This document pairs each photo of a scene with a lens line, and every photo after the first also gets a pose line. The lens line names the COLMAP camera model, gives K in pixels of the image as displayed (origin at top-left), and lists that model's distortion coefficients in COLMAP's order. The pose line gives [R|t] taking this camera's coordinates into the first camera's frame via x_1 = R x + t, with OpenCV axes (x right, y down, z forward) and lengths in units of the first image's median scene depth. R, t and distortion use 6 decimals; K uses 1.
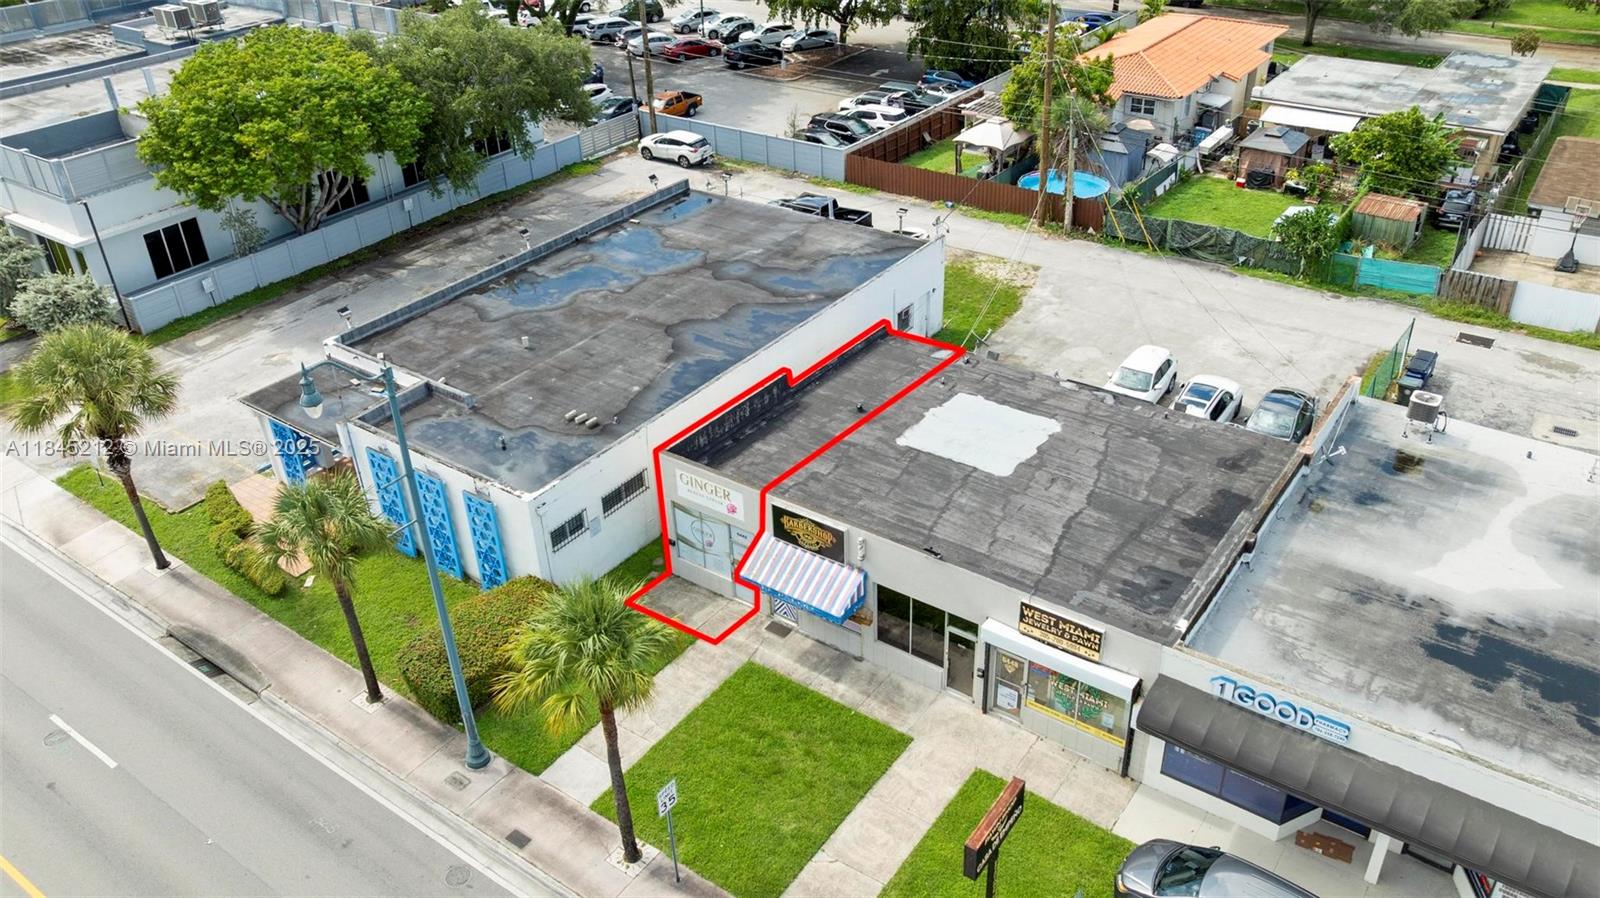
lens RADIAL K [[1220.4, 0, 800.4], [0, 1220.4, 441.1], [0, 0, 1]] dist [-0.021013, 0.009704]
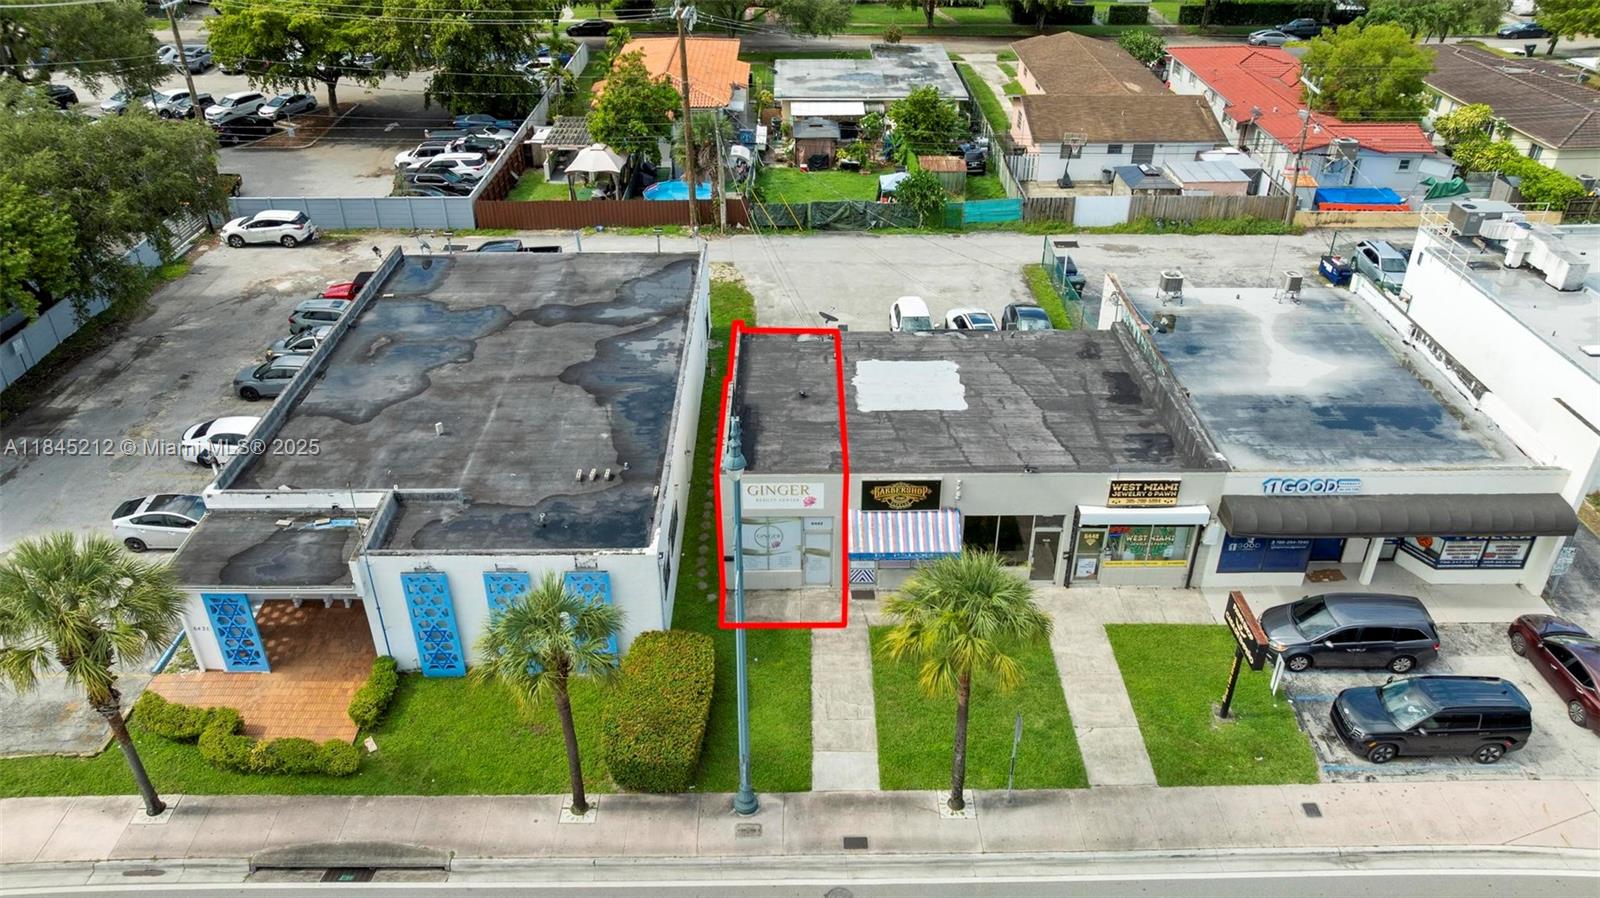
lens RADIAL K [[1134.4, 0, 803.1], [0, 1134.4, 450.6], [0, 0, 1]] dist [-0.015113, -0.002106]
pose [[0.804277, -0.282754, 0.522674, -0.515442], [0.284134, 0.955469, 0.079669, -0.061753], [-0.521925, 0.084433, 0.848802, 0.135467]]
